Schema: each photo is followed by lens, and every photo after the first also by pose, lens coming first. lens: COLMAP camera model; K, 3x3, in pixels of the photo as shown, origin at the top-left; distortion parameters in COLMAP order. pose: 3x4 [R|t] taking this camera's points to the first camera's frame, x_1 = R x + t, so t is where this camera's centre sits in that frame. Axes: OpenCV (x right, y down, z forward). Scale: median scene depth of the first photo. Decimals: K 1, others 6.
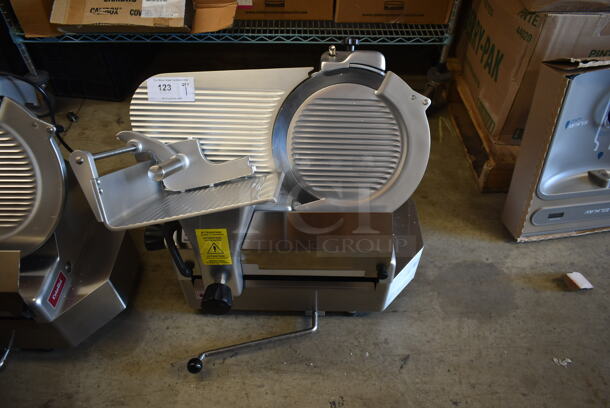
lens RADIAL K [[463.8, 0, 303.4], [0, 463.8, 204.4], [0, 0, 1]] dist [-0.030558, 0.018381]
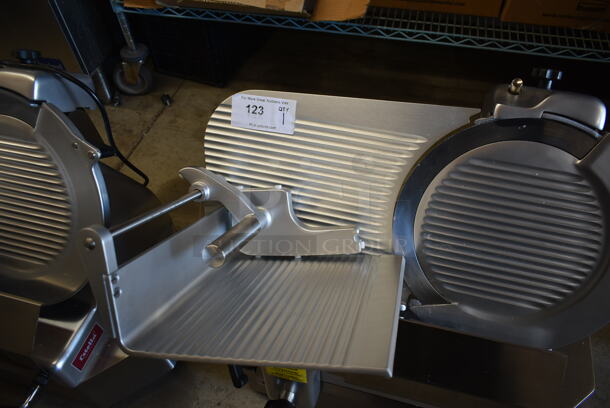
lens RADIAL K [[463.8, 0, 305.9], [0, 463.8, 202.9], [0, 0, 1]] dist [-0.030558, 0.018381]
pose [[0.965060, 0.168648, -0.200542, -0.046101], [-0.157841, 0.985063, 0.068830, -0.133029], [0.209154, -0.034771, 0.977264, 0.247295]]
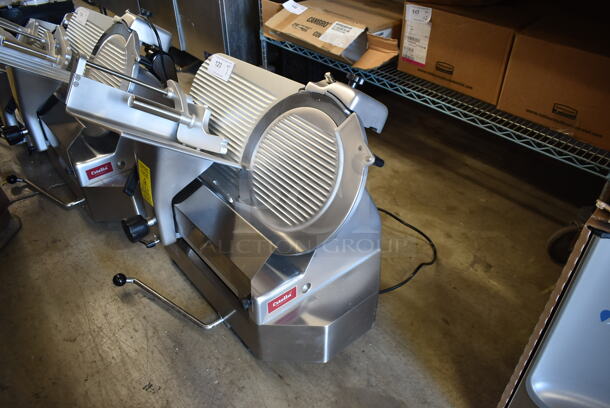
lens RADIAL K [[463.8, 0, 307.2], [0, 463.8, 203.2], [0, 0, 1]] dist [-0.030558, 0.018381]
pose [[0.648069, 0.449146, -0.615040, 0.574599], [-0.552111, 0.833339, 0.026804, -0.085302], [0.524576, 0.322200, 0.788040, 0.220535]]
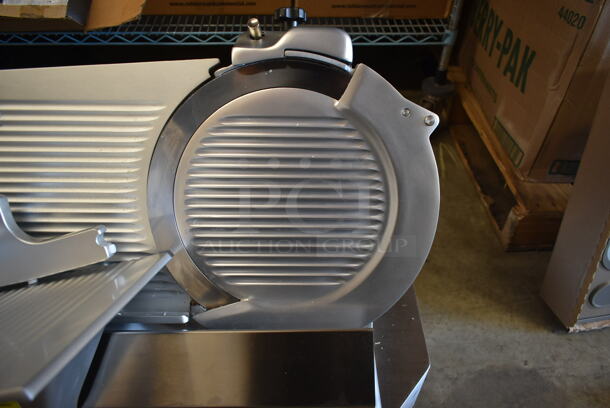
lens RADIAL K [[463.8, 0, 306.1], [0, 463.8, 204.6], [0, 0, 1]] dist [-0.030558, 0.018381]
pose [[0.999616, -0.016350, 0.022359, 0.081580], [0.017506, 0.998466, -0.052526, -0.074858], [-0.021466, 0.052897, 0.998369, 0.359420]]
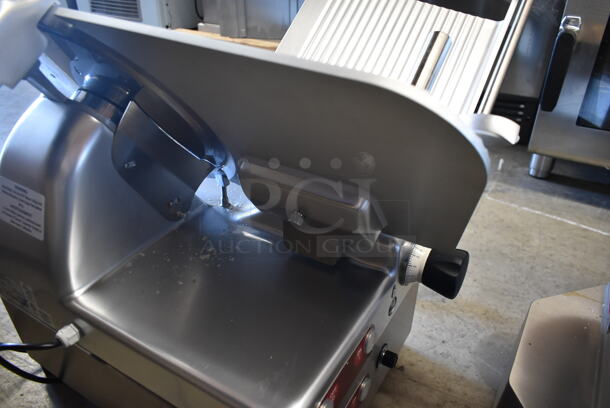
lens RADIAL K [[463.8, 0, 305.9], [0, 463.8, 205.1], [0, 0, 1]] dist [-0.030558, 0.018381]
pose [[-0.854444, -0.286996, 0.433080, -0.322300], [0.371123, 0.246192, 0.895353, -0.422632], [-0.363584, 0.925755, -0.103847, 0.863848]]
